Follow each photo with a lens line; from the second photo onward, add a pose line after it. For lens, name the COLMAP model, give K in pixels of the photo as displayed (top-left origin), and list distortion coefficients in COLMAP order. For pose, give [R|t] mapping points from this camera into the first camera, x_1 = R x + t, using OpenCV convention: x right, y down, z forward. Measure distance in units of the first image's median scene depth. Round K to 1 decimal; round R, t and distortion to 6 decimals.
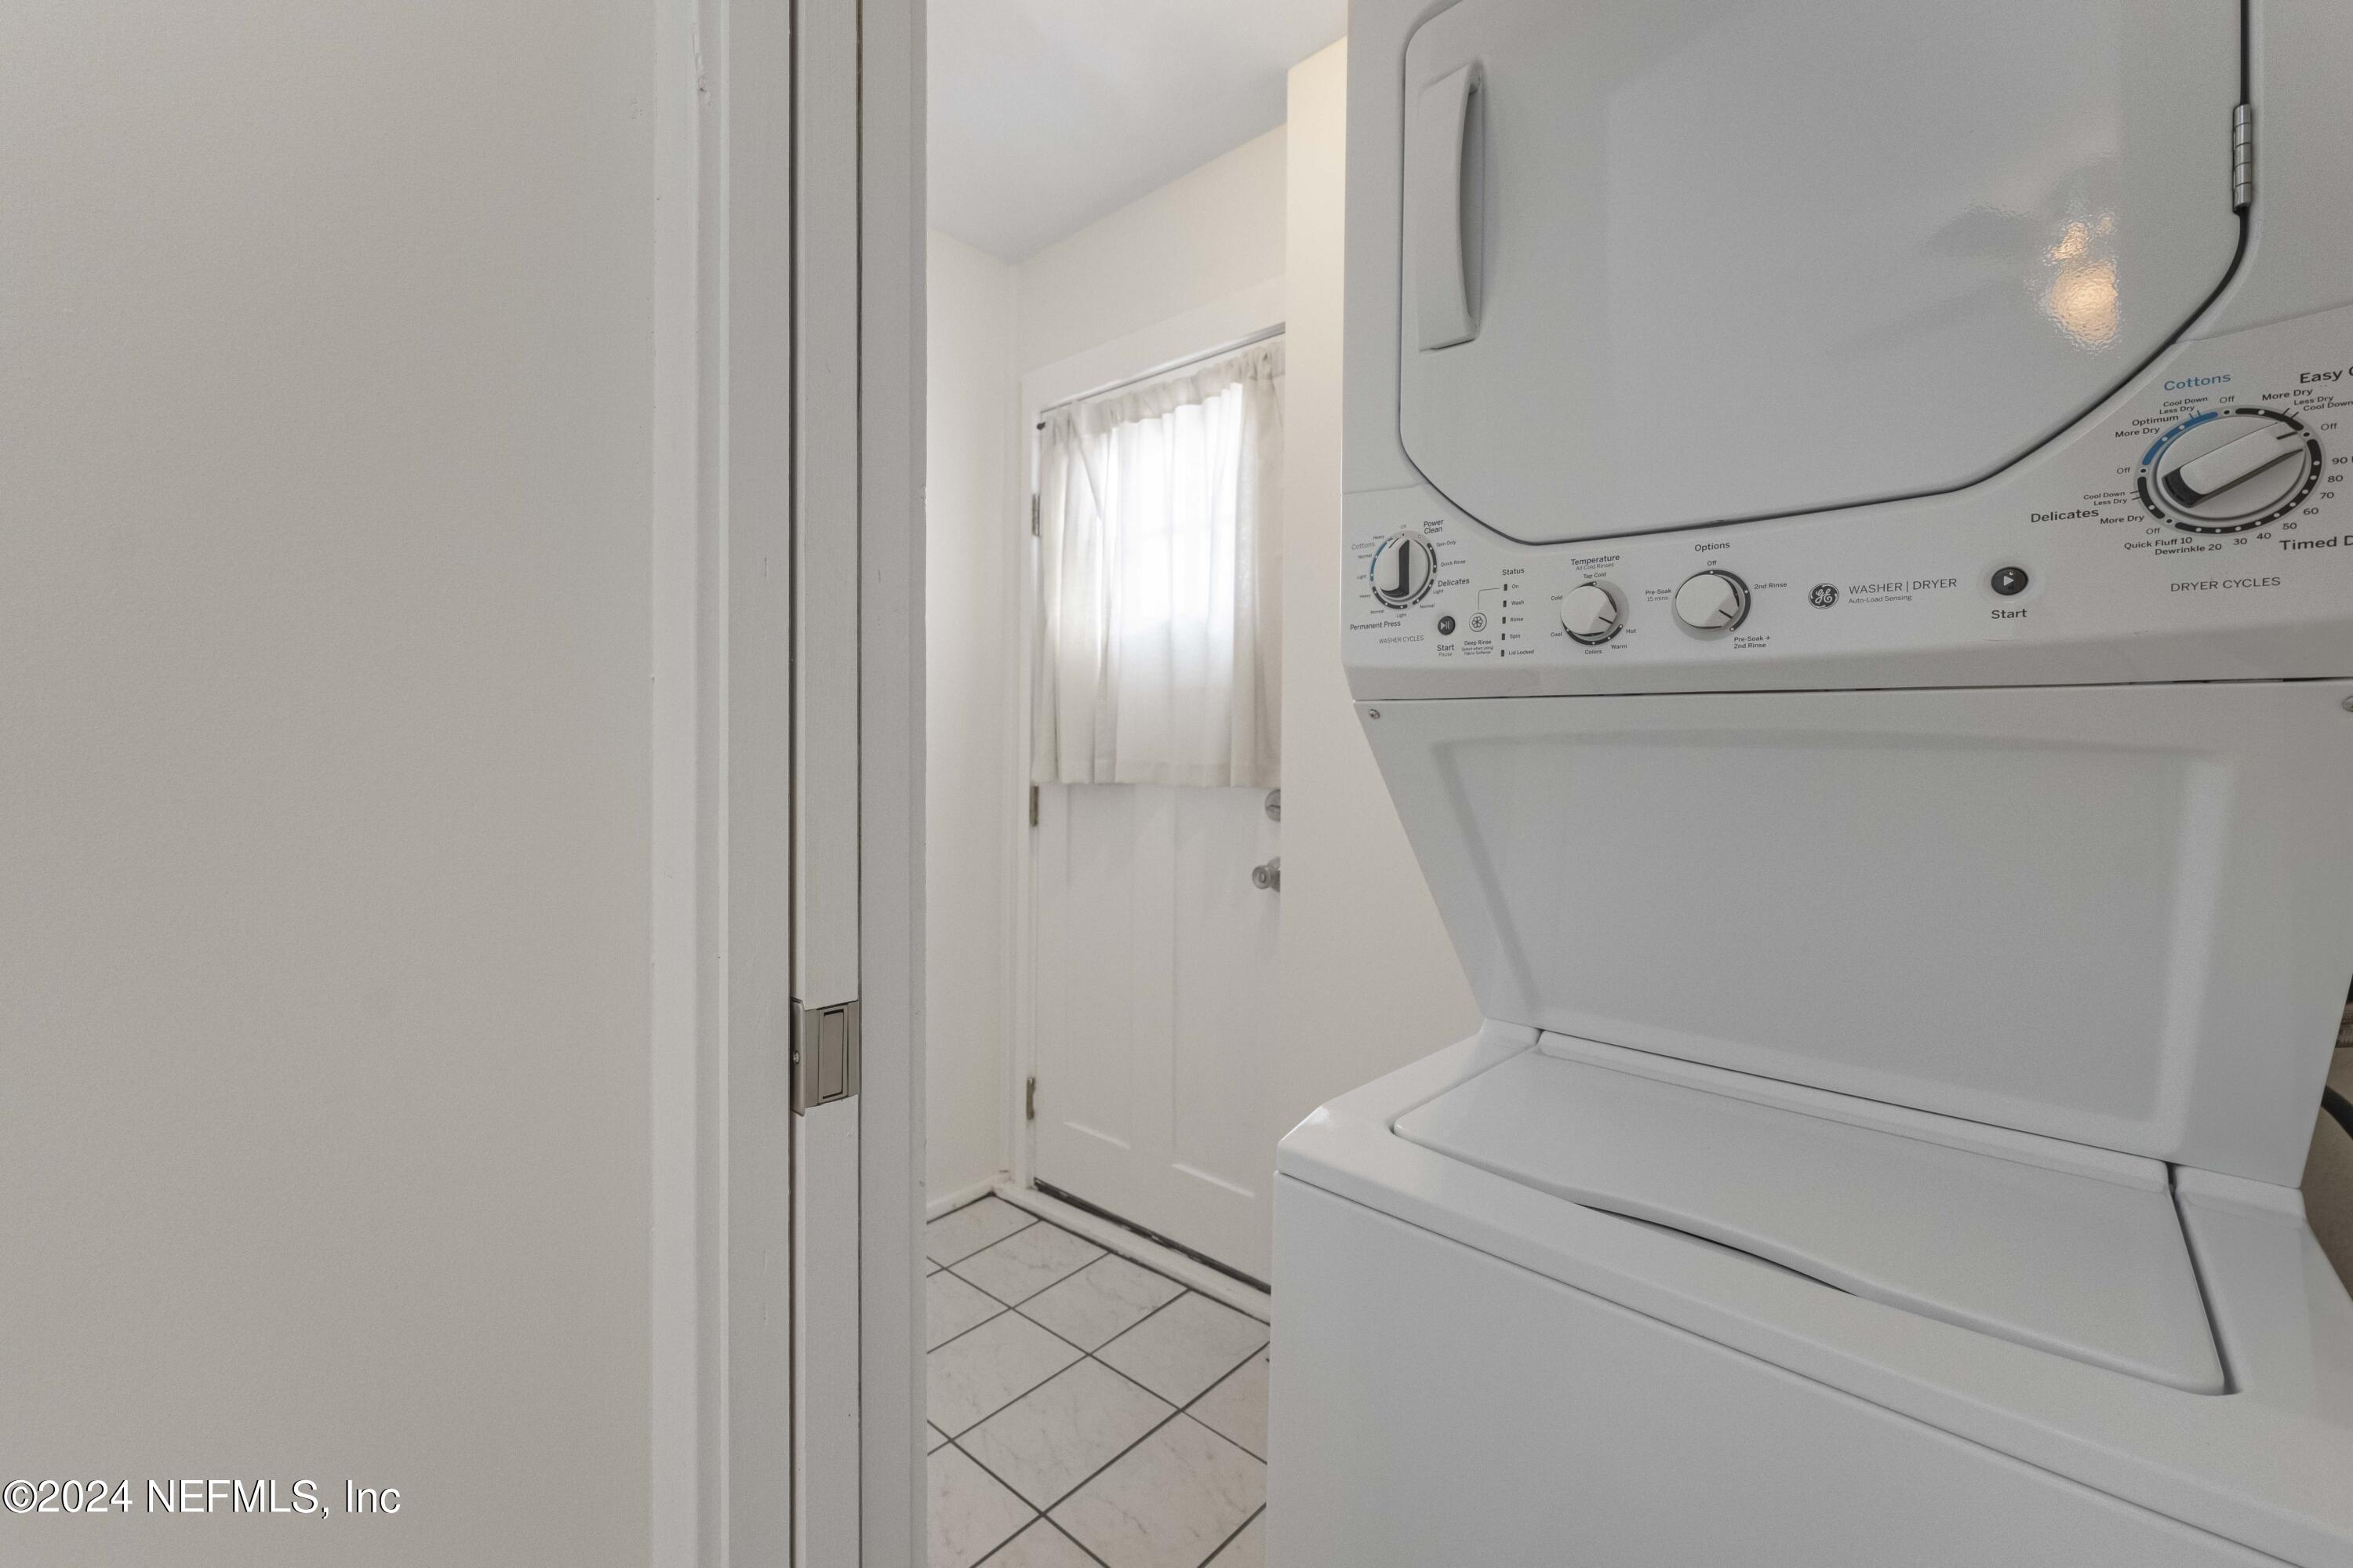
lens RADIAL K [[957.9, 0, 1179.1], [0, 957.9, 774.9], [0, 0, 1]] dist [0.000293, 0.000035]
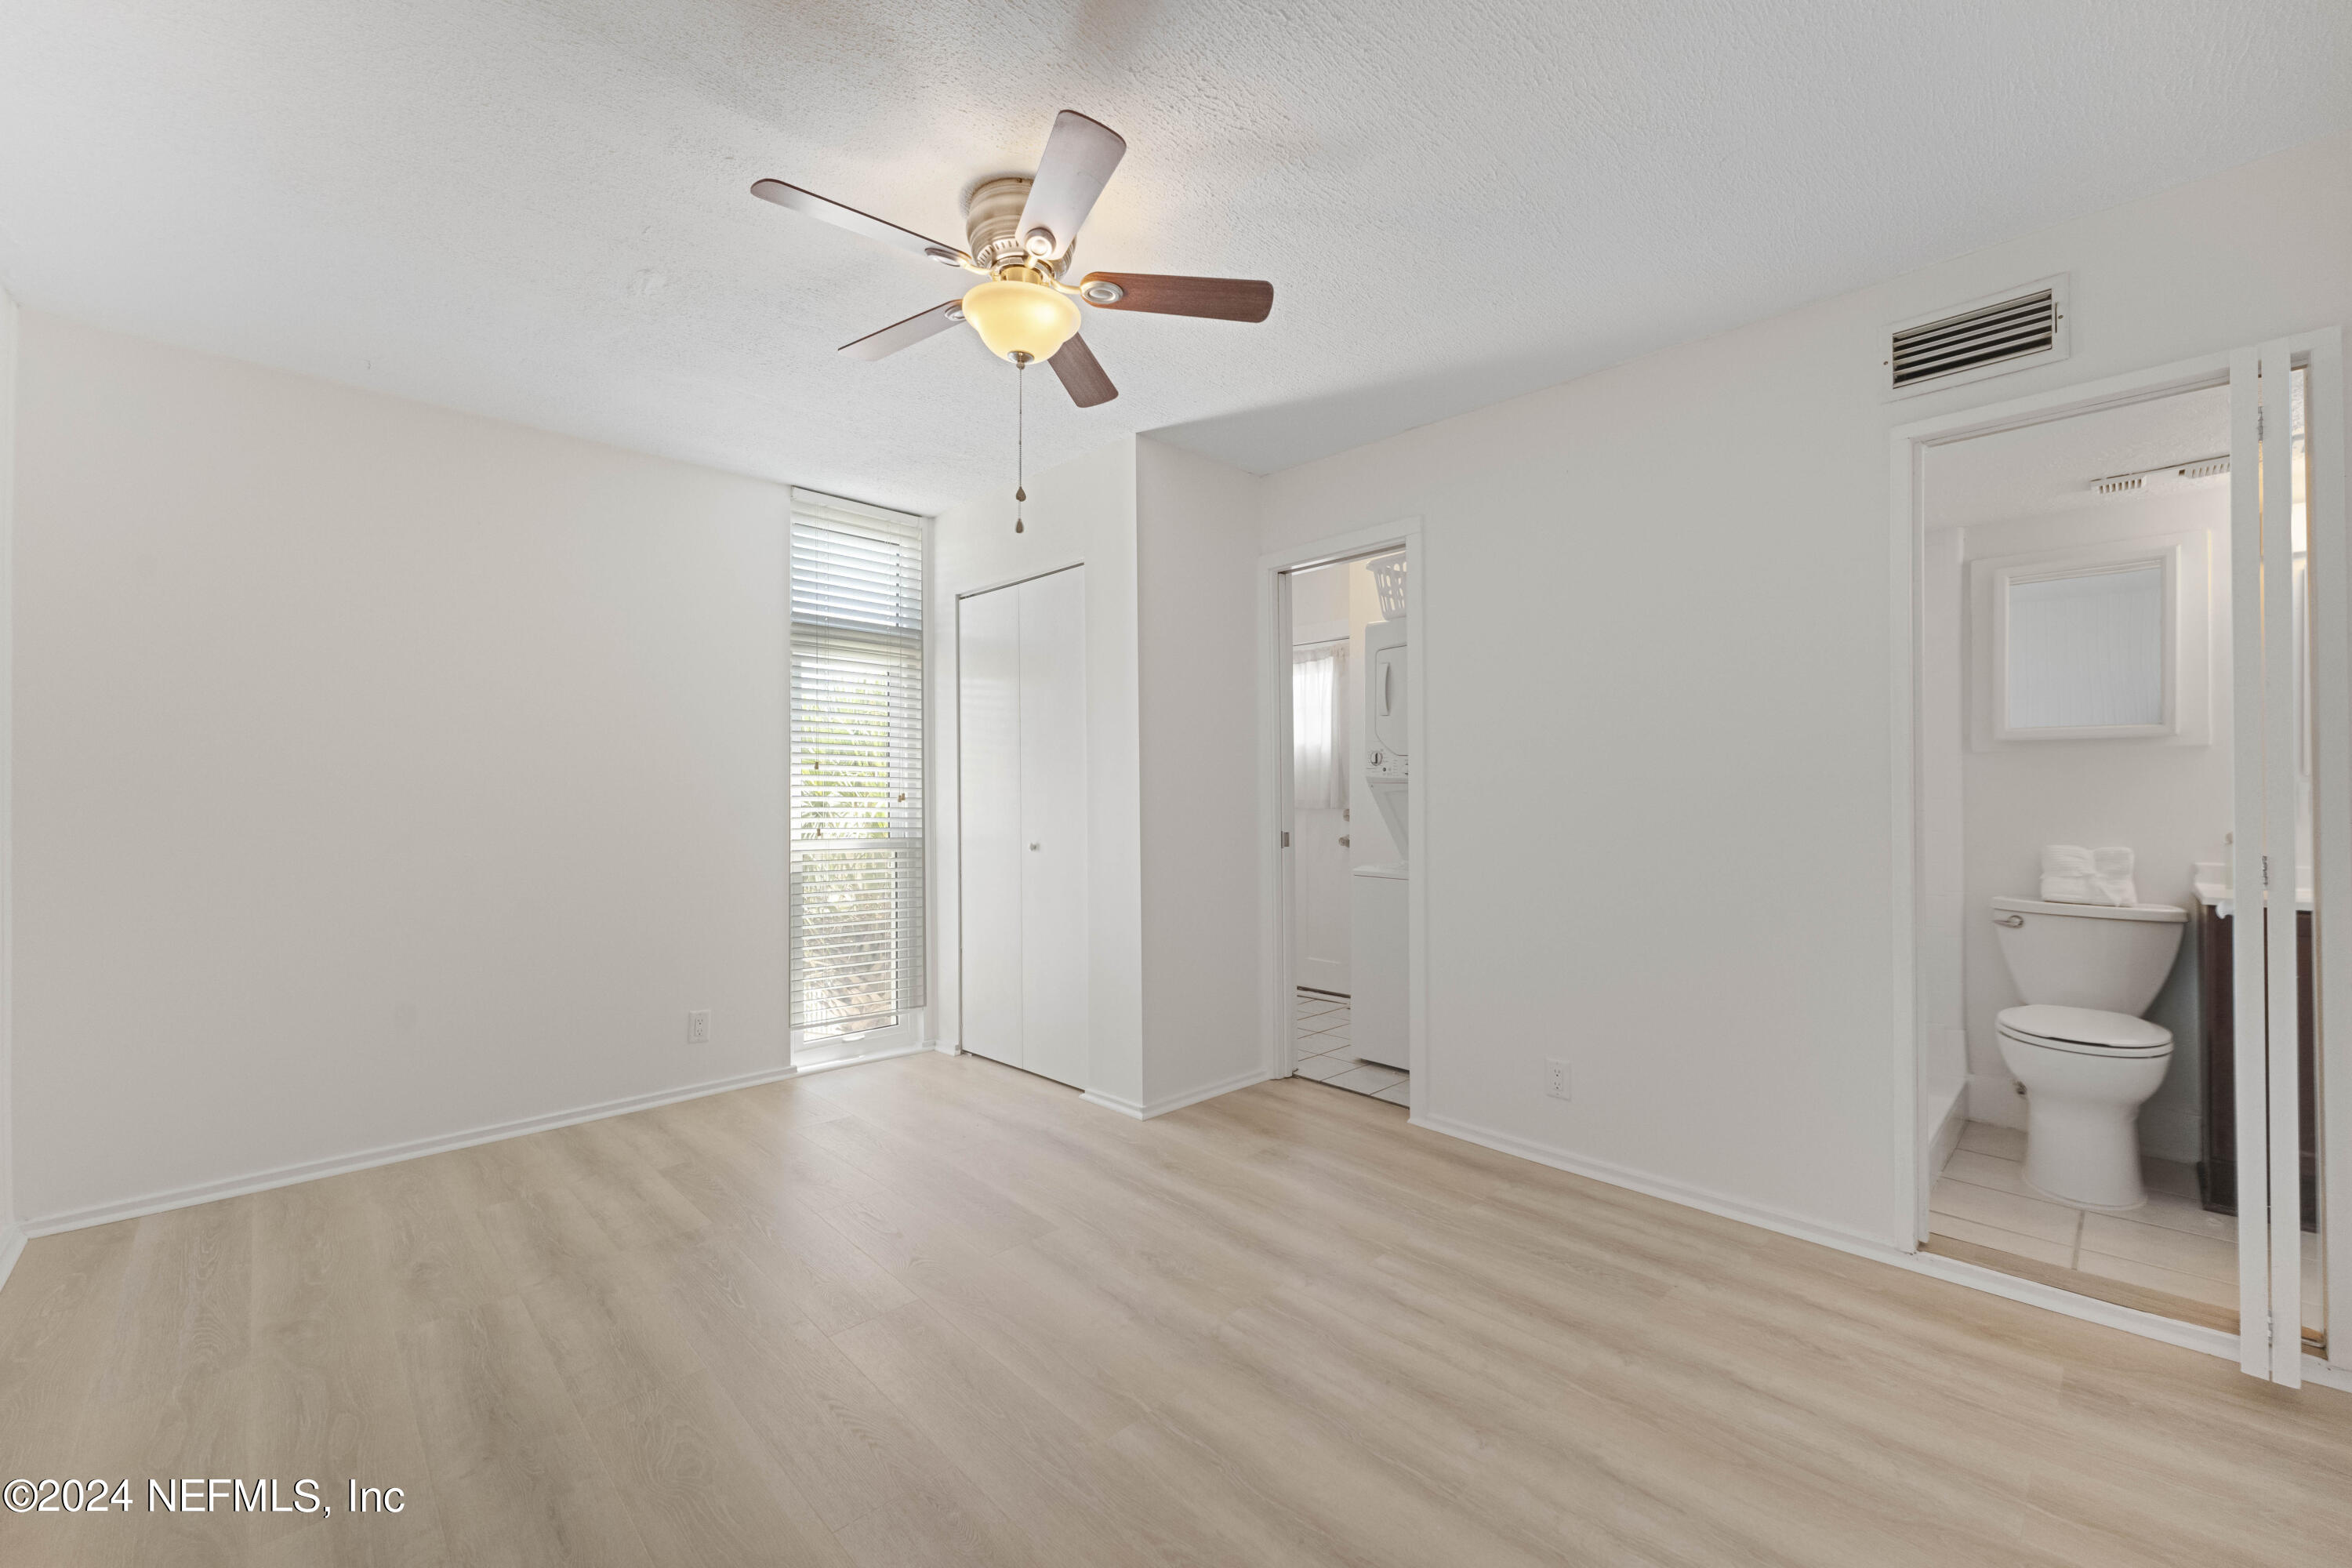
lens RADIAL K [[957.5, 0, 1178.6], [0, 957.5, 774.9], [0, 0, 1]] dist [0.000293, 0.000035]
pose [[0.998292, -0.004970, -0.058216, -0.215149], [0.002066, 0.998755, -0.049834, 0.052138], [0.058392, 0.049629, 0.997059, -1.708268]]
